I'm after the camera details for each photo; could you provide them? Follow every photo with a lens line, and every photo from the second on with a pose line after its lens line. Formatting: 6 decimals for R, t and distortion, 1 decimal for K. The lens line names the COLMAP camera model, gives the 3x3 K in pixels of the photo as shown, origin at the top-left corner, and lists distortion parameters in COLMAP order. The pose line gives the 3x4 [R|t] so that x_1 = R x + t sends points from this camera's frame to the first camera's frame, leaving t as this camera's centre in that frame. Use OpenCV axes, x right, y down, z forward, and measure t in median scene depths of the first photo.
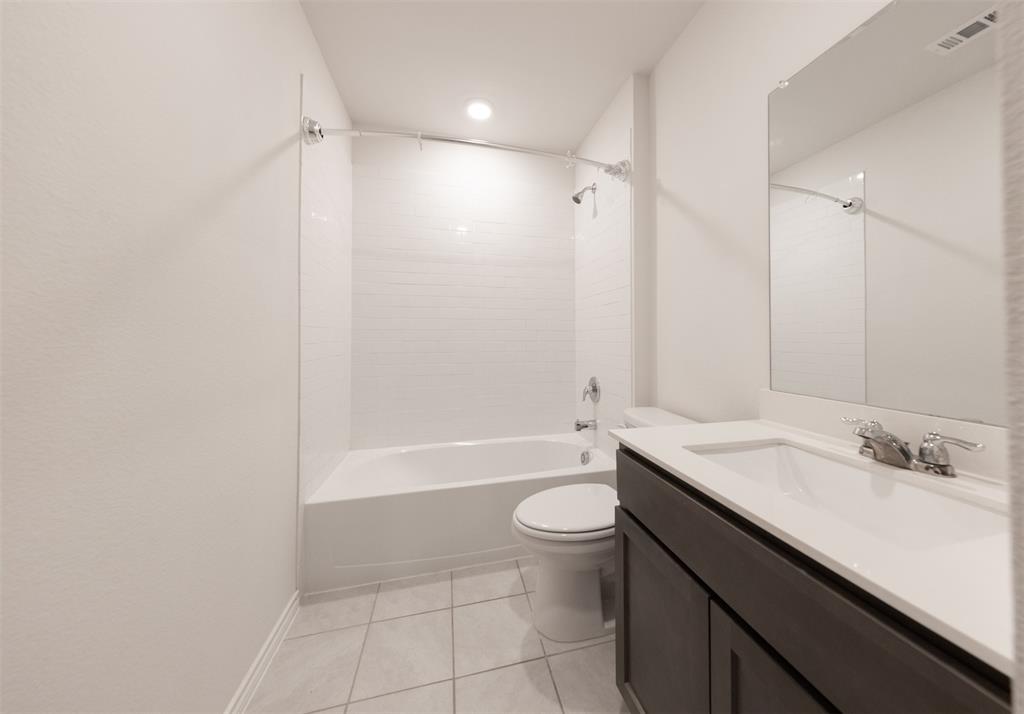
lens RADIAL K [[348.6, 0, 515.7], [0, 348.6, 352.2], [0, 0, 1]] dist [0.000730, -0.000011]
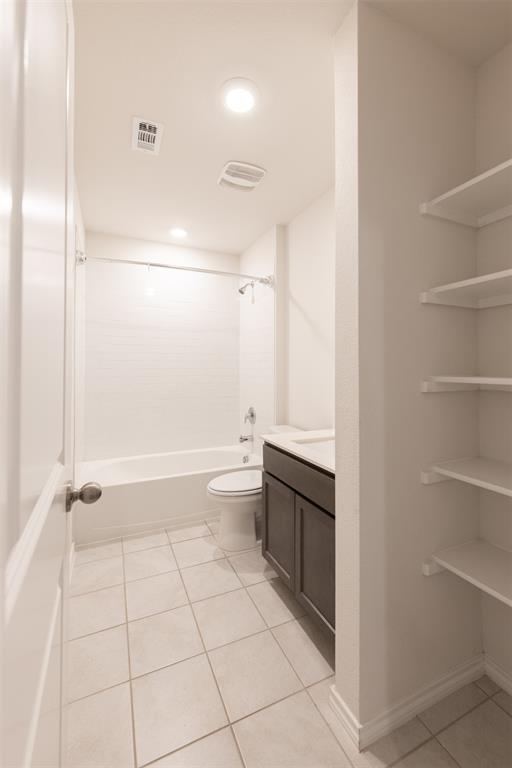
lens RADIAL K [[319.4, 0, 256.0], [0, 319.4, 384.0], [0, 0, 1]] dist [0.000260, 0.000009]
pose [[0.971849, 0.005707, 0.235536, -0.118044], [-0.007104, 0.999962, 0.005083, -0.051161], [-0.235498, -0.006613, 0.971852, -0.491323]]
